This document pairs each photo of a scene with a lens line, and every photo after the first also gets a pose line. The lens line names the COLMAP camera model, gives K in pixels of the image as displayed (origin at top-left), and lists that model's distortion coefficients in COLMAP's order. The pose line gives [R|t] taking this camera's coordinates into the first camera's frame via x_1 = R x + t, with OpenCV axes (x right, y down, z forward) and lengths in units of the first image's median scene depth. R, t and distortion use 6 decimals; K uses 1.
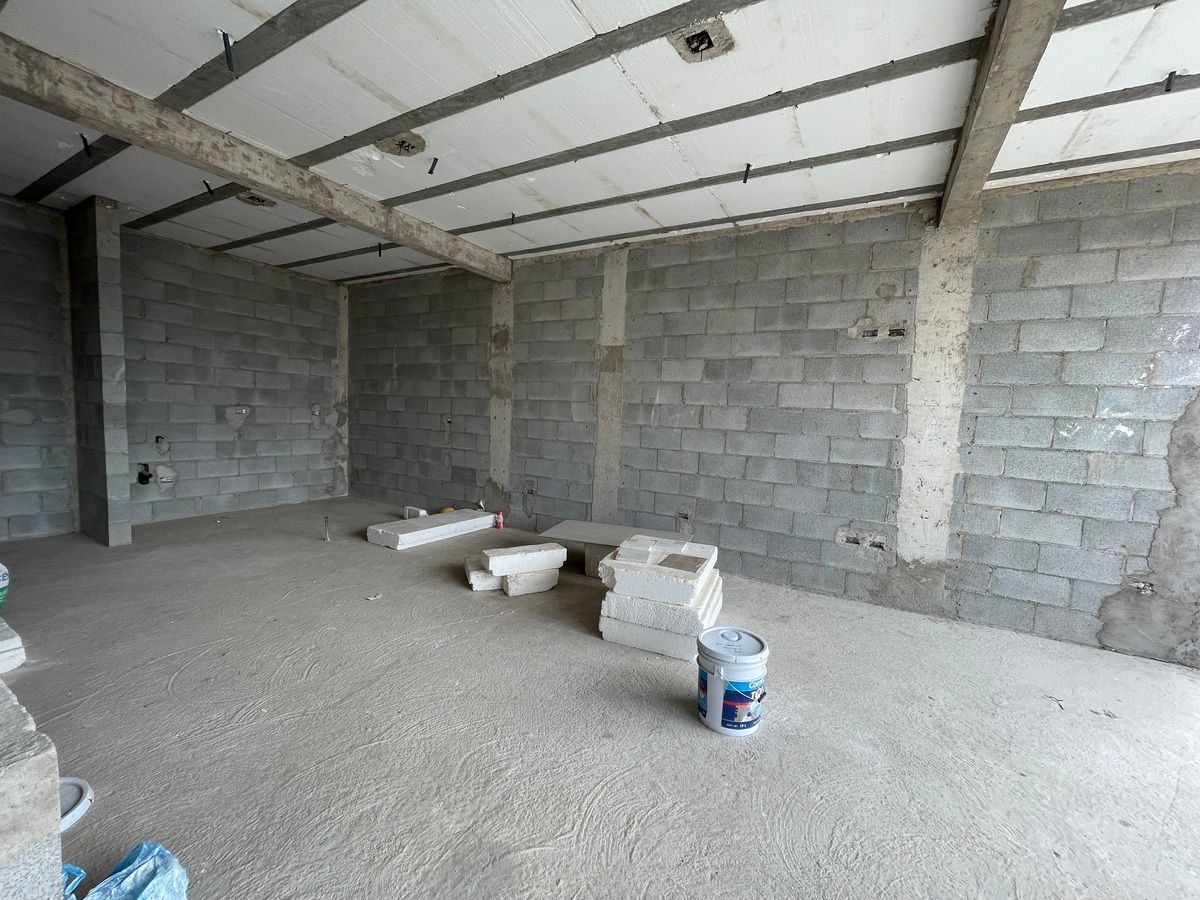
lens RADIAL K [[492.0, 0, 608.0], [0, 492.0, 452.2], [0, 0, 1]] dist [0.001875, -0.000650]
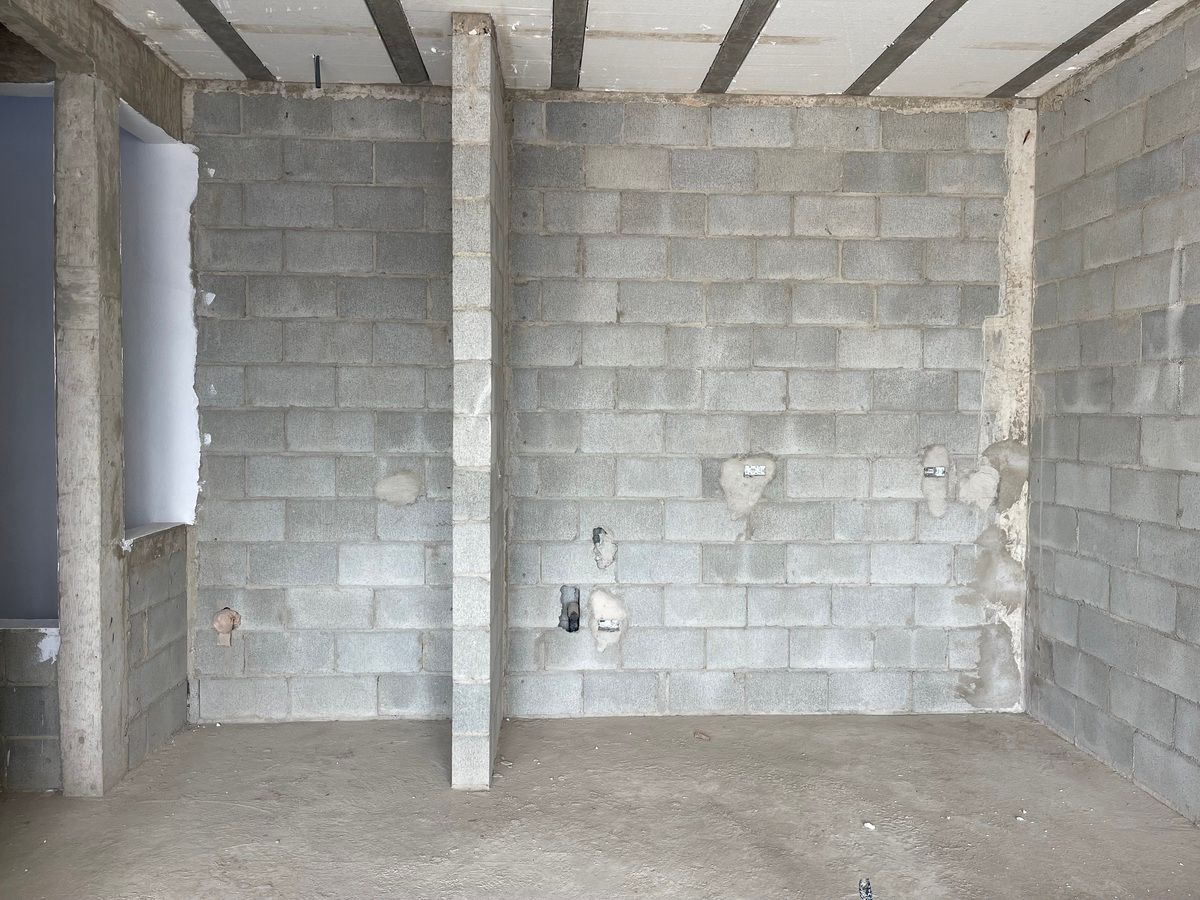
lens RADIAL K [[913.7, 0, 579.7], [0, 913.7, 442.3], [0, 0, 1]] dist [0.040069, -0.034062]
pose [[0.529914, -0.010345, -0.847988, -0.168837], [-0.049568, 0.997838, -0.043149, -0.062701], [0.846602, 0.064898, 0.528255, 0.446668]]
